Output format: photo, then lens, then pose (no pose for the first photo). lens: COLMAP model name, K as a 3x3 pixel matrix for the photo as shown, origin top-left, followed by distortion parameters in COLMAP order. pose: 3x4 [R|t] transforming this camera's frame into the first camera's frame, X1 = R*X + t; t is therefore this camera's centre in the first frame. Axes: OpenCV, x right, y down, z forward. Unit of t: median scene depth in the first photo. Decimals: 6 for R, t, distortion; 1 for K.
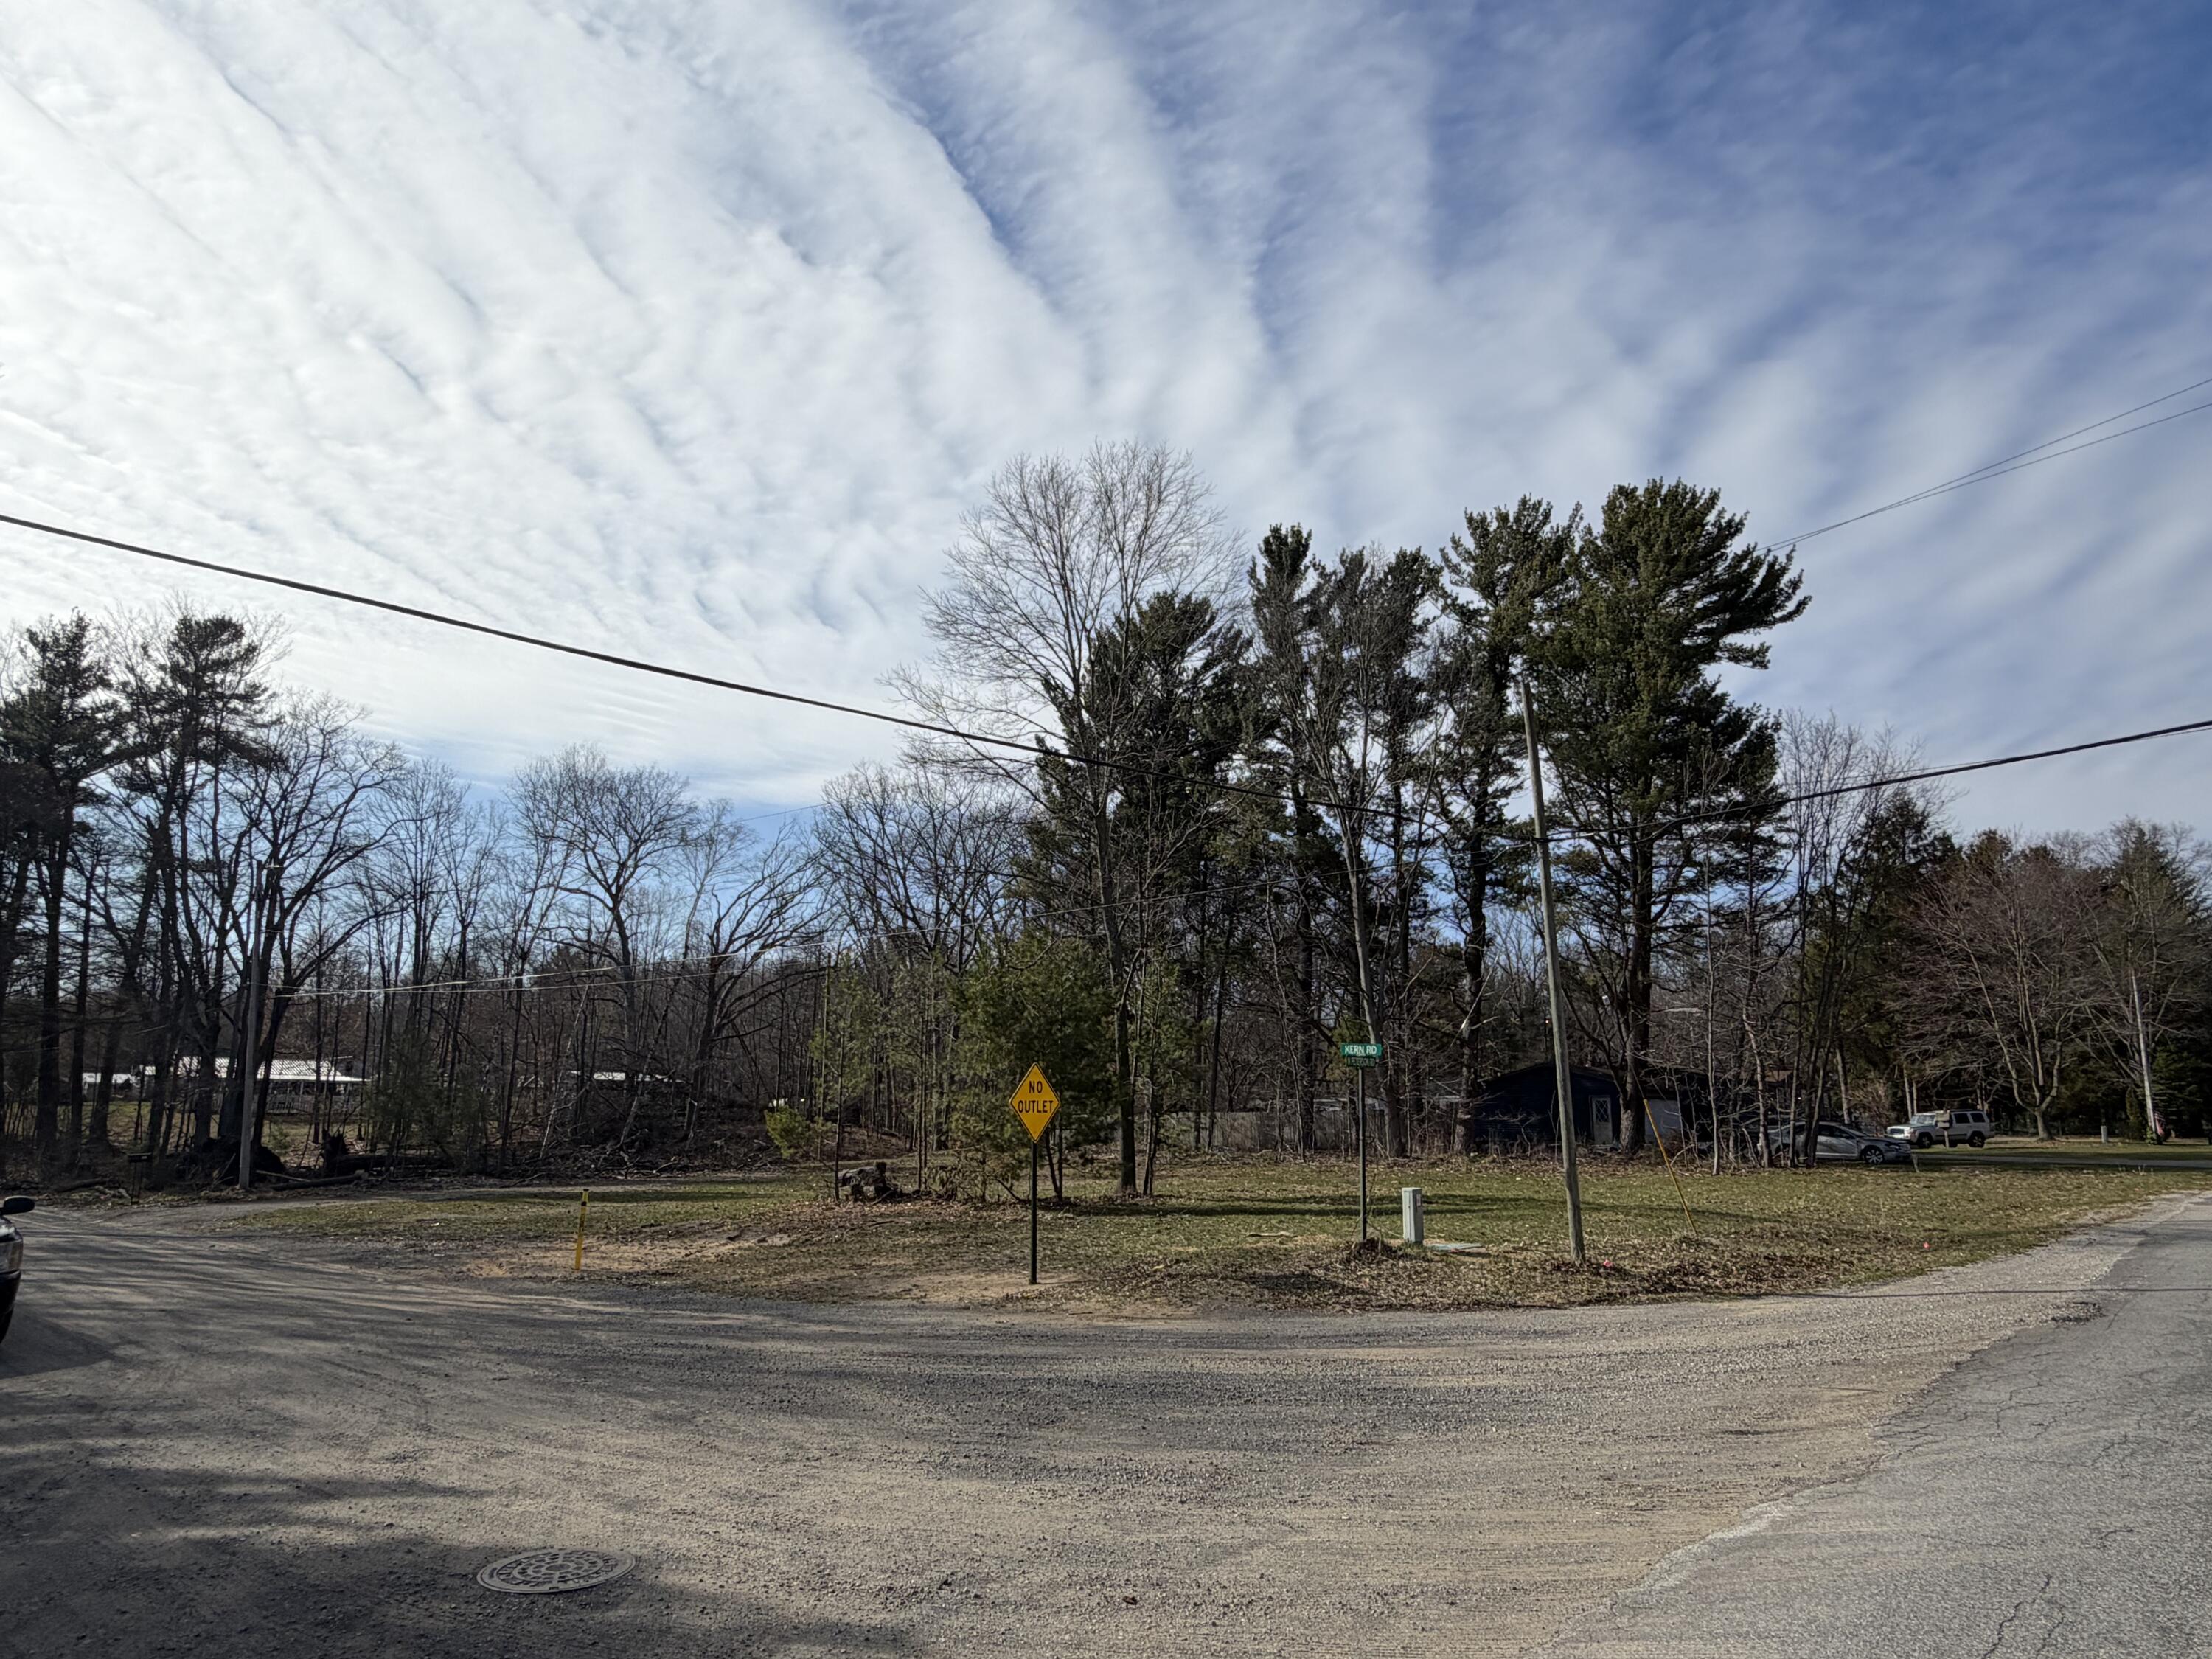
lens RADIAL K [[1270.6, 0, 1099.9], [0, 1270.6, 864.6], [0, 0, 1]] dist [-0.017948, 0.001248]
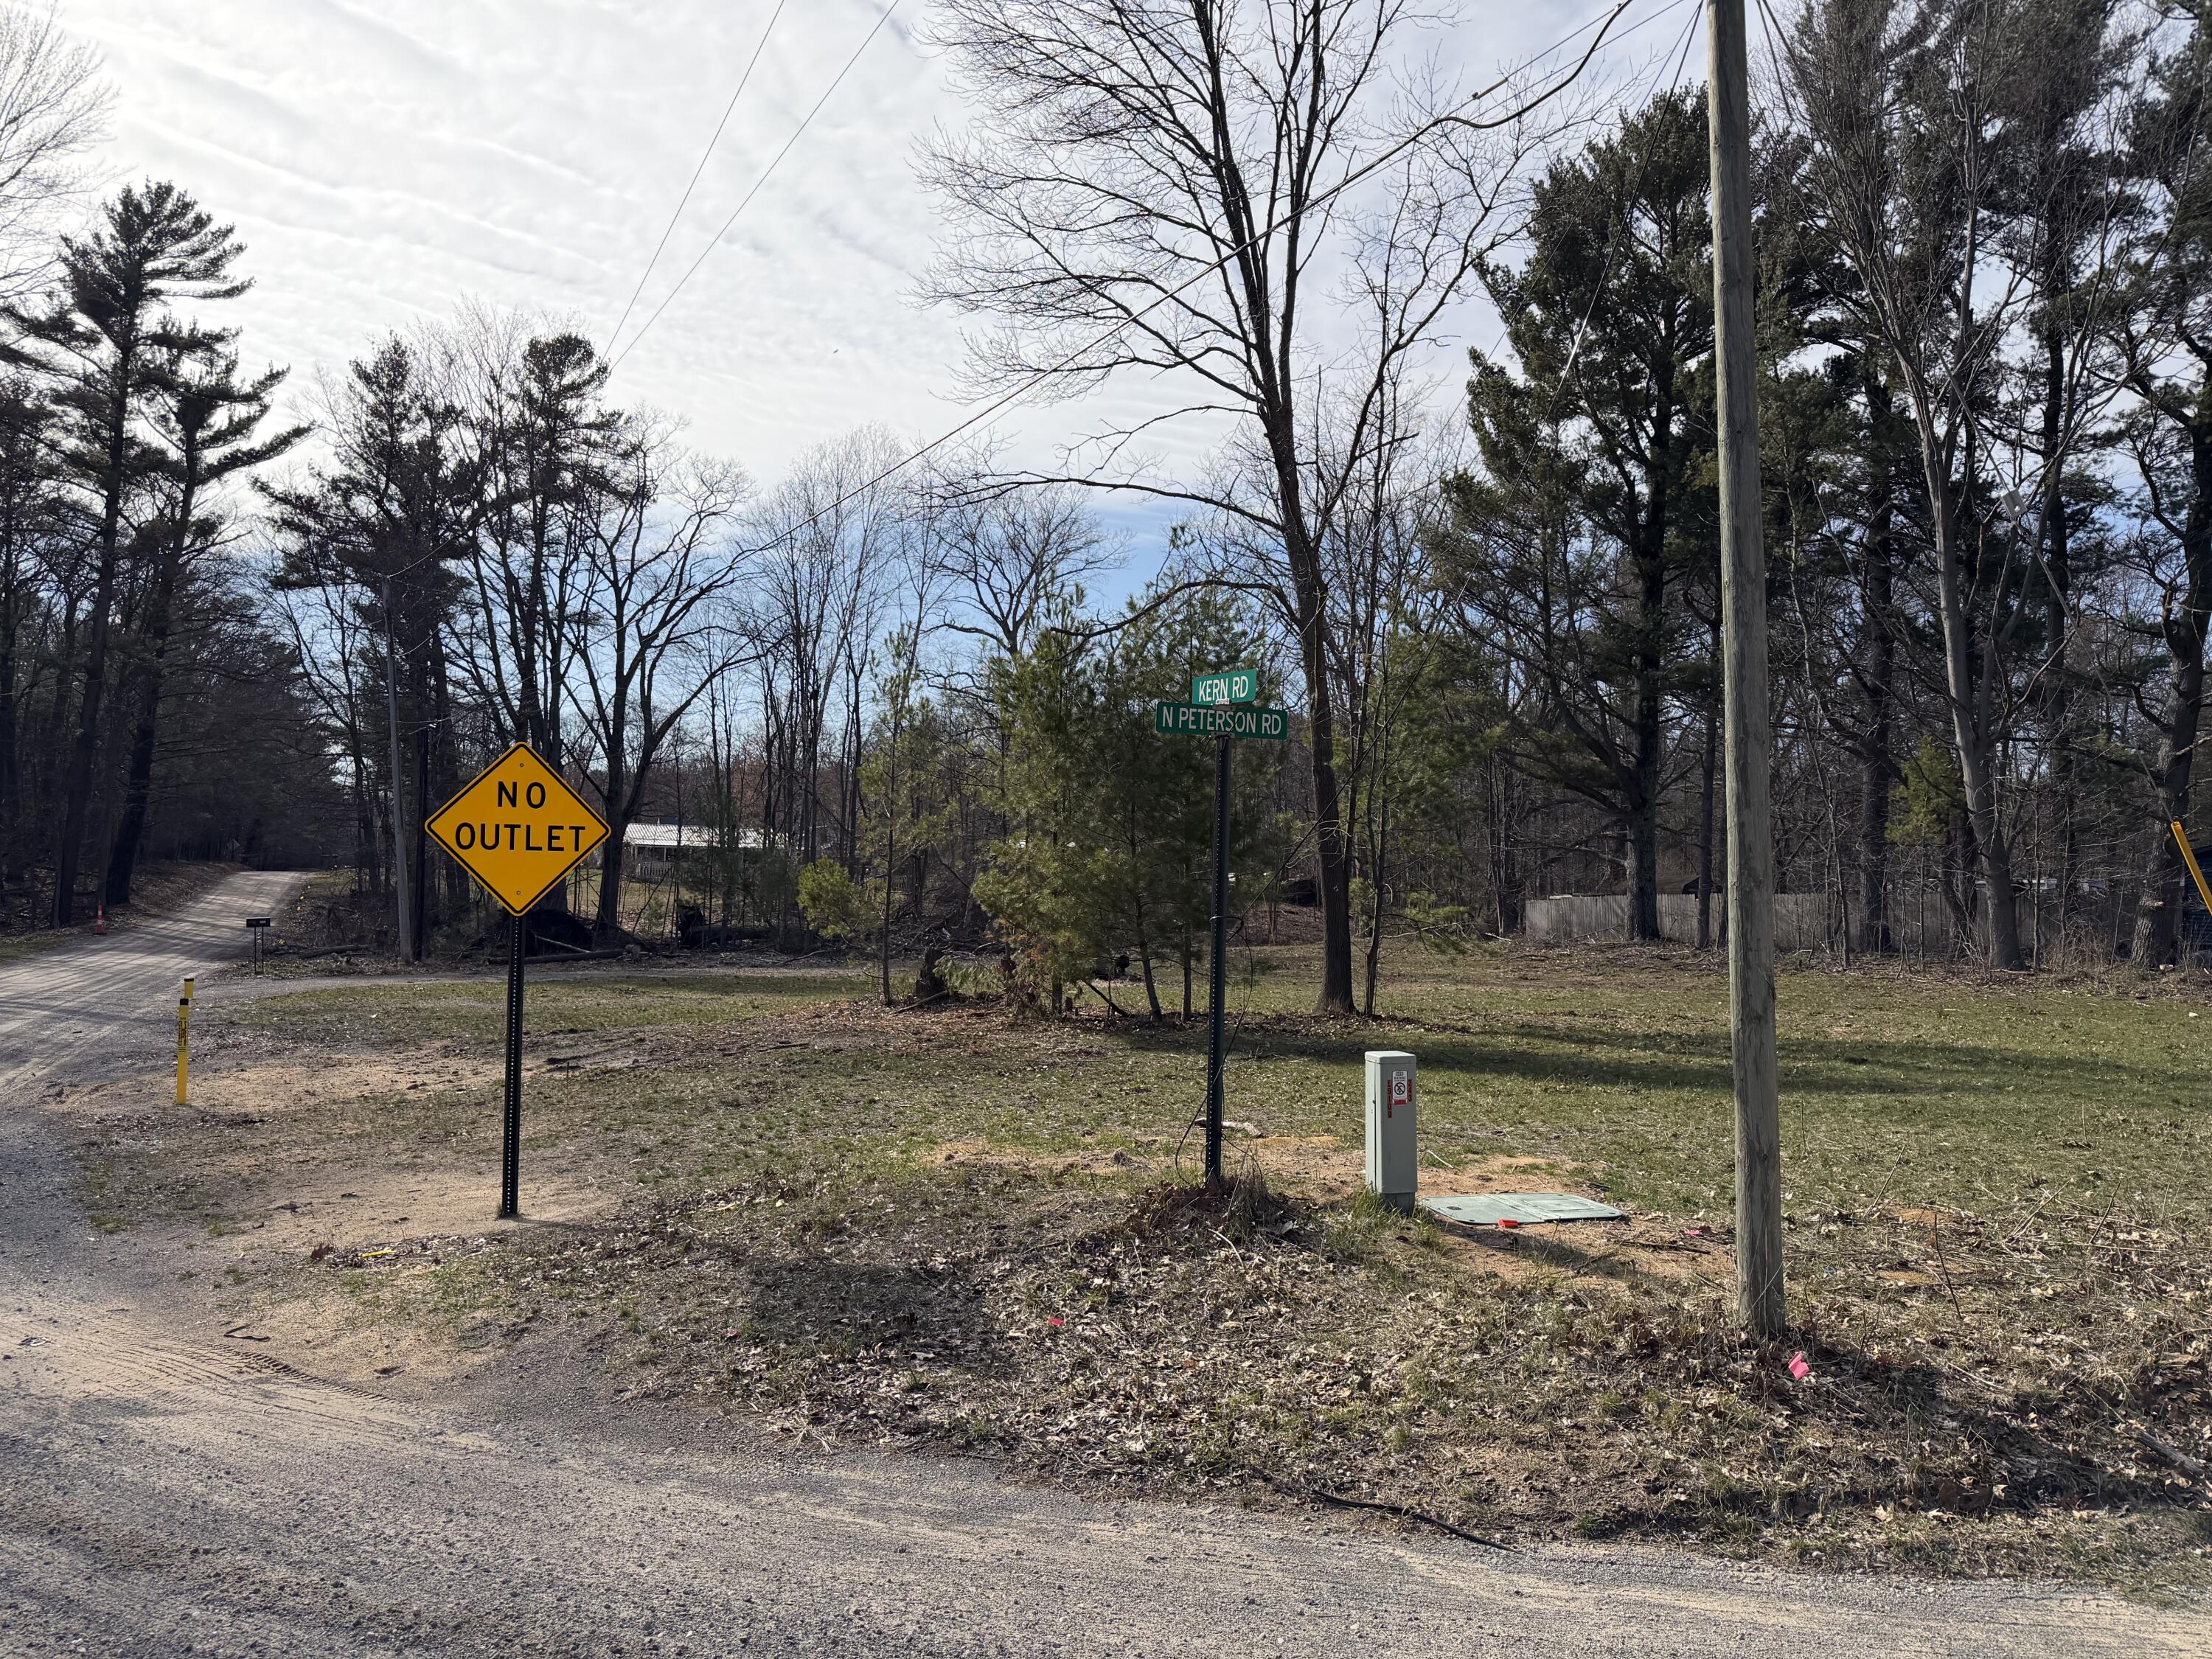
lens RADIAL K [[1545.6, 0, 1045.1], [0, 1545.6, 840.0], [0, 0, 1]] dist [0.036618, -0.044636]
pose [[0.922976, 0.001888, -0.384852, 0.075110], [0.059605, 0.987221, 0.147791, 0.026918], [0.380213, -0.159346, 0.911069, 0.125803]]
